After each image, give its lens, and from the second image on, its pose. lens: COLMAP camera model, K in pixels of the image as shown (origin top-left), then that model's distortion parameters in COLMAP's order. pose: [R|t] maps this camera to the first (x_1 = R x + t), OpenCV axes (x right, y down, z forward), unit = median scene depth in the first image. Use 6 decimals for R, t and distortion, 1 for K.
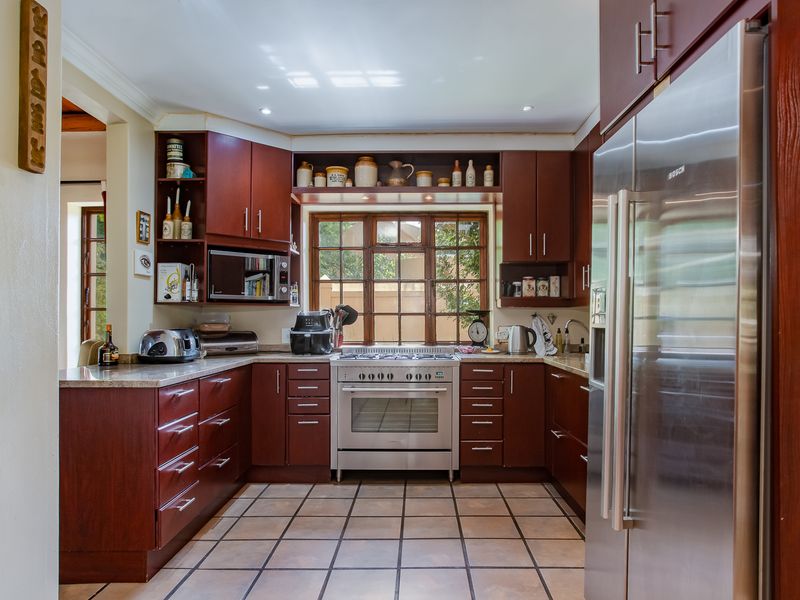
lens RADIAL K [[474.6, 0, 406.8], [0, 474.6, 320.9], [0, 0, 1]] dist [-0.055614, -0.000356]
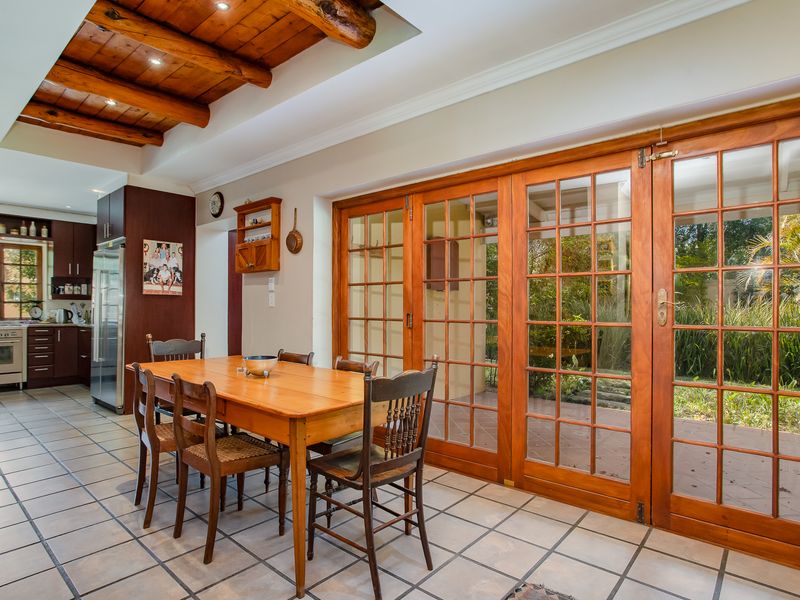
lens RADIAL K [[447.3, 0, 400.1], [0, 447.3, 306.1], [0, 0, 1]] dist [-0.024427, 0.002153]
pose [[0.640371, 0.001213, 0.768065, -0.271500], [0.000619, 0.999998, -0.002096, 0.003406], [-0.768066, 0.001818, 0.640368, -1.243752]]
